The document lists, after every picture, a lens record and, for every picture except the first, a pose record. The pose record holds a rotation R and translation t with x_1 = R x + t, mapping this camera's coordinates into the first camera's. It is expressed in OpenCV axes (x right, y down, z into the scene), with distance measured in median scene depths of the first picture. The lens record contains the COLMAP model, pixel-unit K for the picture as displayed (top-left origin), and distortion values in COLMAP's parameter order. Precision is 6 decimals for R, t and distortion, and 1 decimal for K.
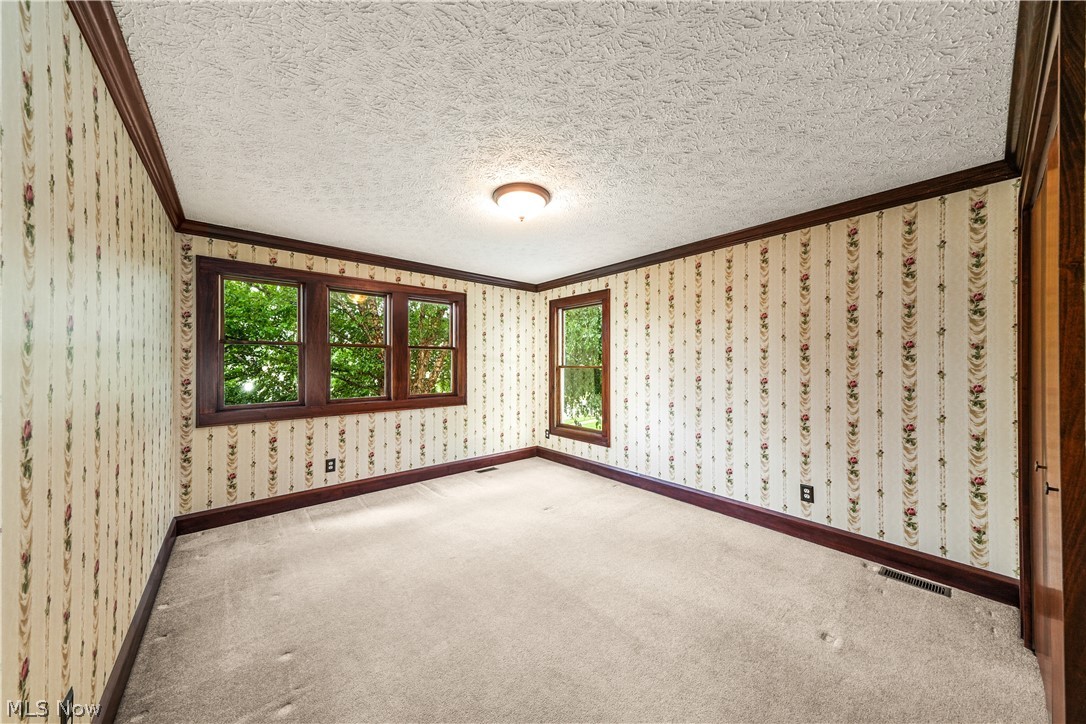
lens RADIAL K [[367.4, 0, 537.8], [0, 367.4, 359.3], [0, 0, 1]] dist [-0.000981, 0.000049]
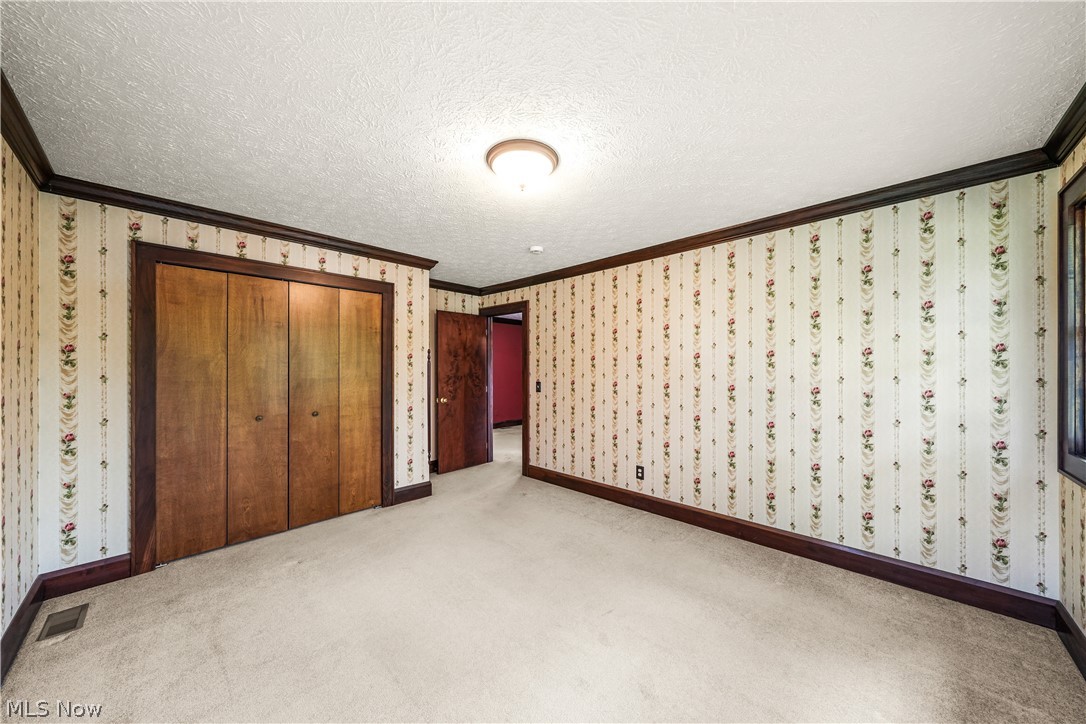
lens RADIAL K [[367.4, 0, 509.0], [0, 367.4, 375.3], [0, 0, 1]] dist [-0.000981, 0.000049]
pose [[0.996078, -0.000621, 0.088477, -0.066098], [-0.001671, 0.999665, 0.025825, 0.000974], [-0.088464, -0.025872, 0.995743, 0.083347]]
